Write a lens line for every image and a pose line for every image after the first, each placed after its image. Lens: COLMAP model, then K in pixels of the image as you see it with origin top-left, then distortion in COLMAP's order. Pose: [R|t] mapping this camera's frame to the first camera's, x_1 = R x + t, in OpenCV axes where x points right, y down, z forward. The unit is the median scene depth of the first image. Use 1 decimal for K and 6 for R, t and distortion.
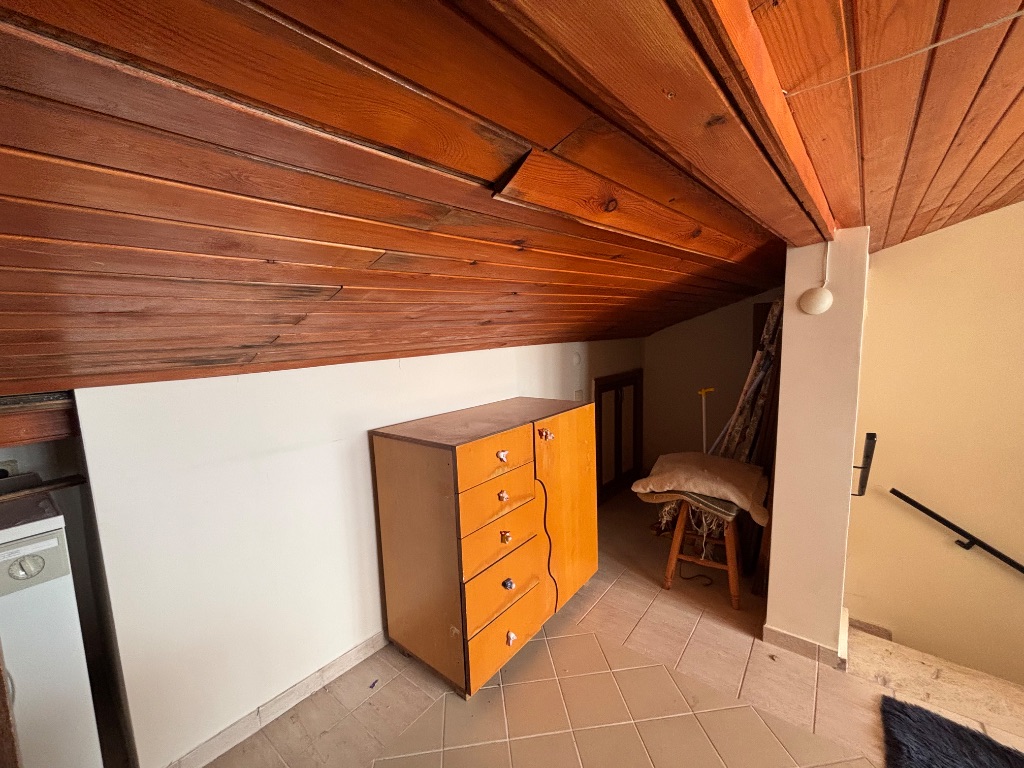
lens RADIAL K [[414.6, 0, 509.6], [0, 414.6, 382.2], [0, 0, 1]] dist [0.002914, 0.000097]
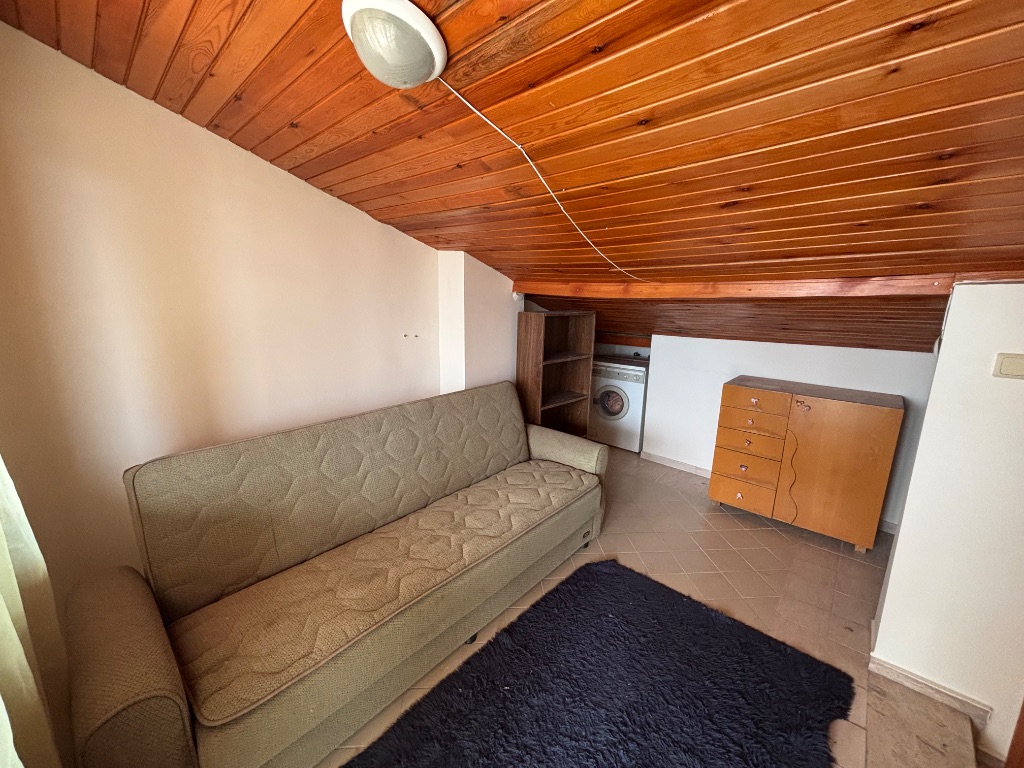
lens RADIAL K [[414.6, 0, 509.6], [0, 414.6, 382.2], [0, 0, 1]] dist [0.002914, 0.000097]
pose [[-0.045762, 0.250546, -0.967023, 1.491607], [-0.123314, 0.959216, 0.254359, -0.198374], [0.991312, 0.130887, -0.013000, -0.066519]]
